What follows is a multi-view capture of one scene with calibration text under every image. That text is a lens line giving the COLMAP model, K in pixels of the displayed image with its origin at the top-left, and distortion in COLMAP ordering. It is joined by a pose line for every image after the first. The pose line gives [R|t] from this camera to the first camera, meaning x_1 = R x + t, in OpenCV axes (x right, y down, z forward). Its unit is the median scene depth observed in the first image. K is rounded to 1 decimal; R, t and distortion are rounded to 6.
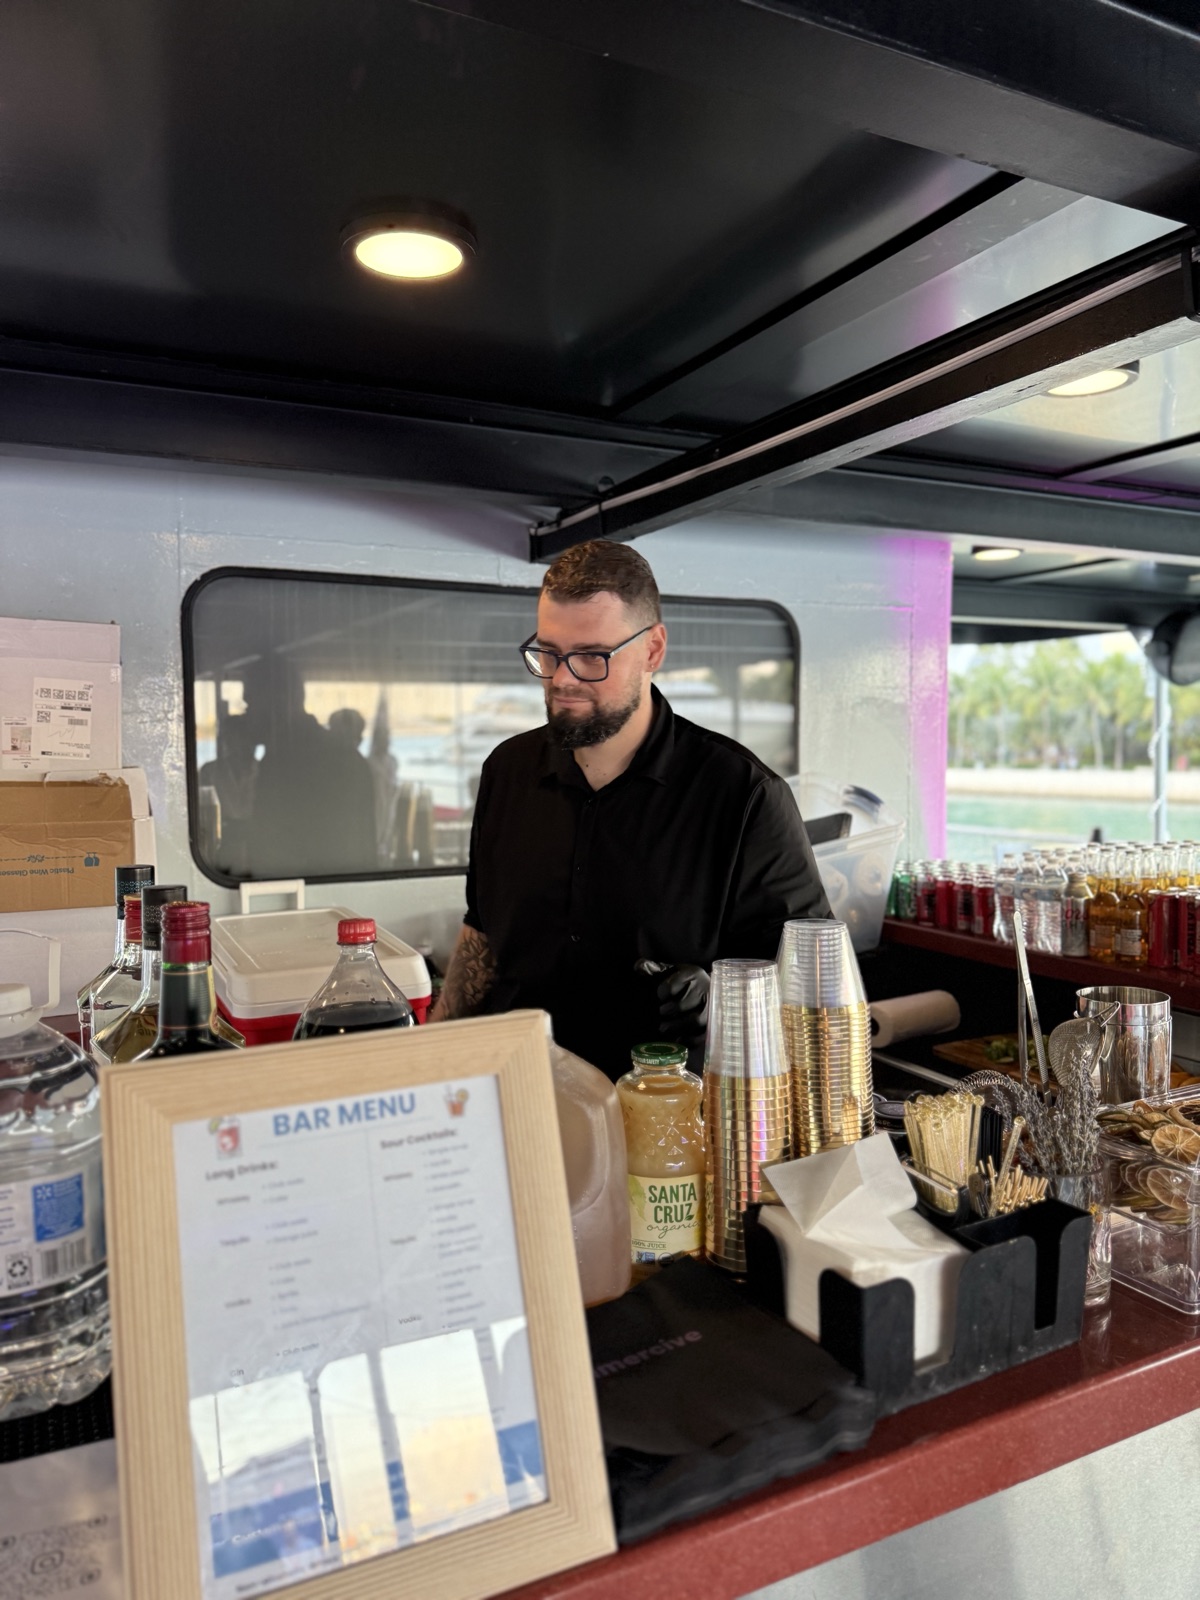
lens RADIAL K [[1125.2, 0, 602.0], [0, 1125.2, 801.8], [0, 0, 1]] dist [0.017329, -0.012566]
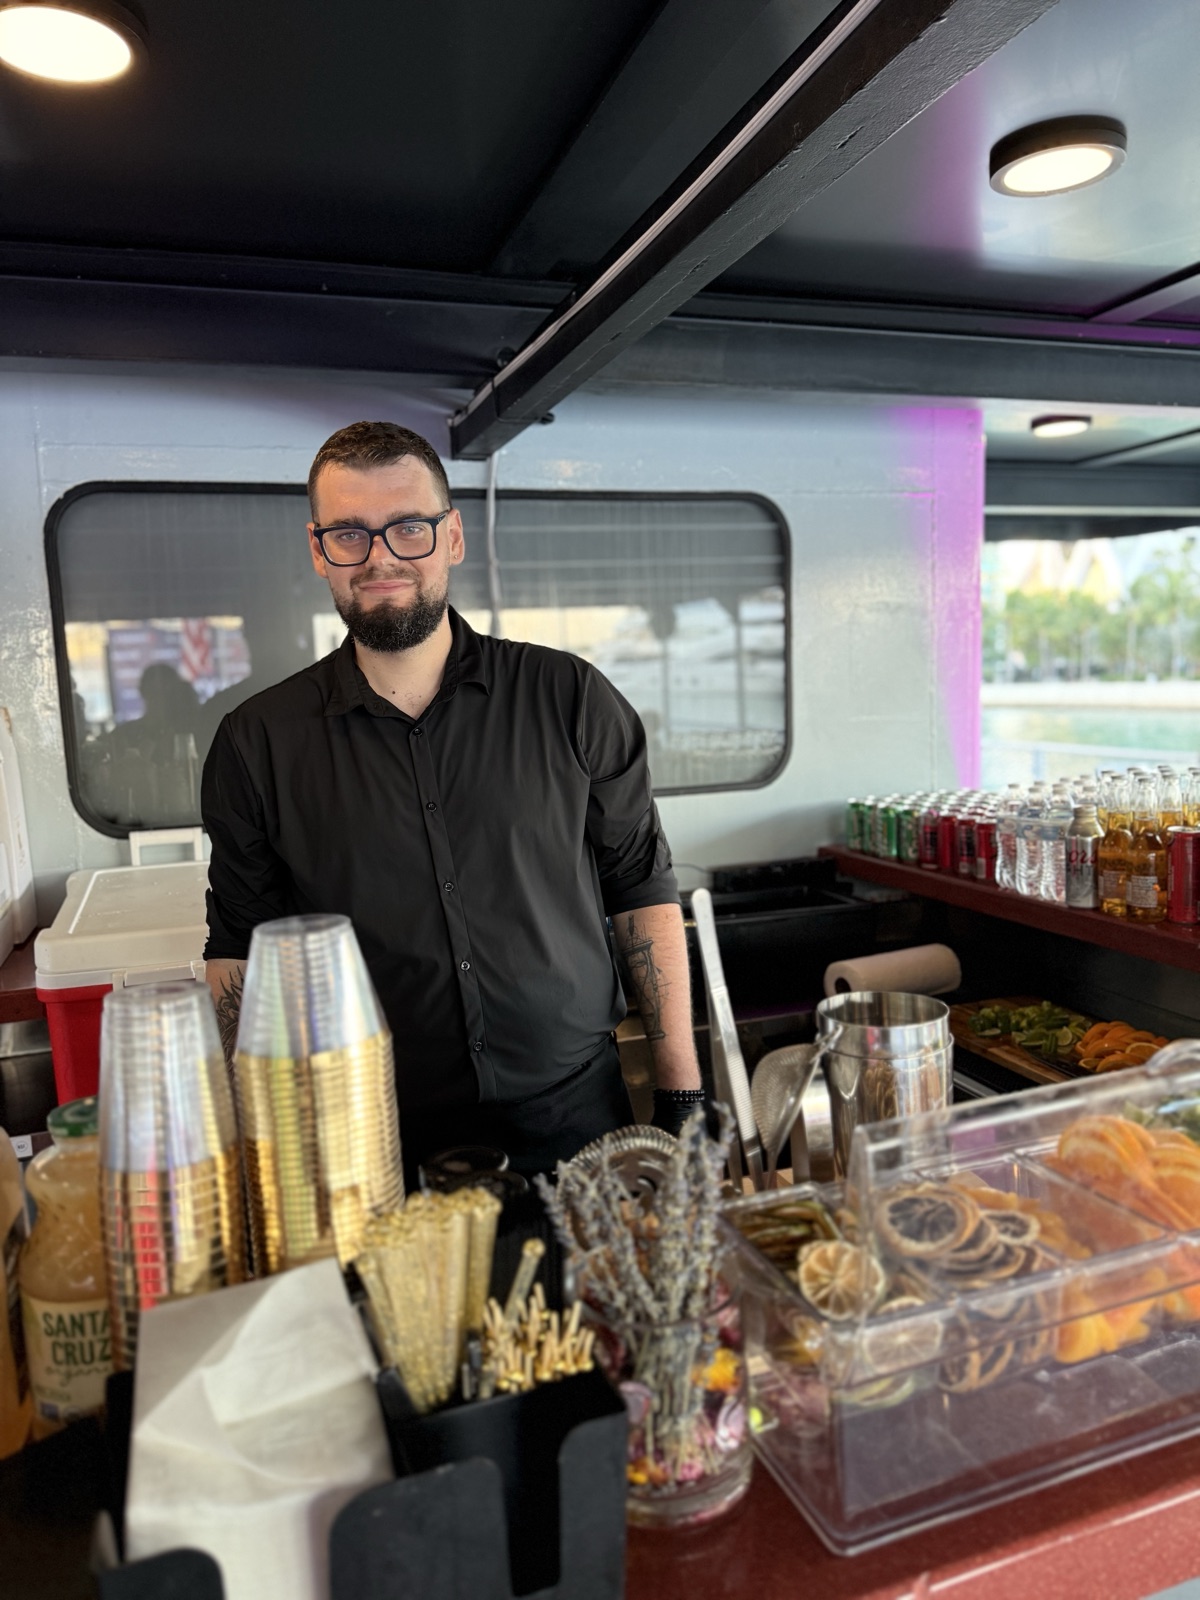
lens RADIAL K [[1125.2, 0, 599.0], [0, 1125.2, 801.2], [0, 0, 1]] dist [0.017329, -0.012566]
pose [[0.991187, -0.017478, -0.131313, 0.180106], [0.025872, 0.997710, 0.062498, -0.000430], [0.129920, -0.065345, 0.989369, 0.148675]]
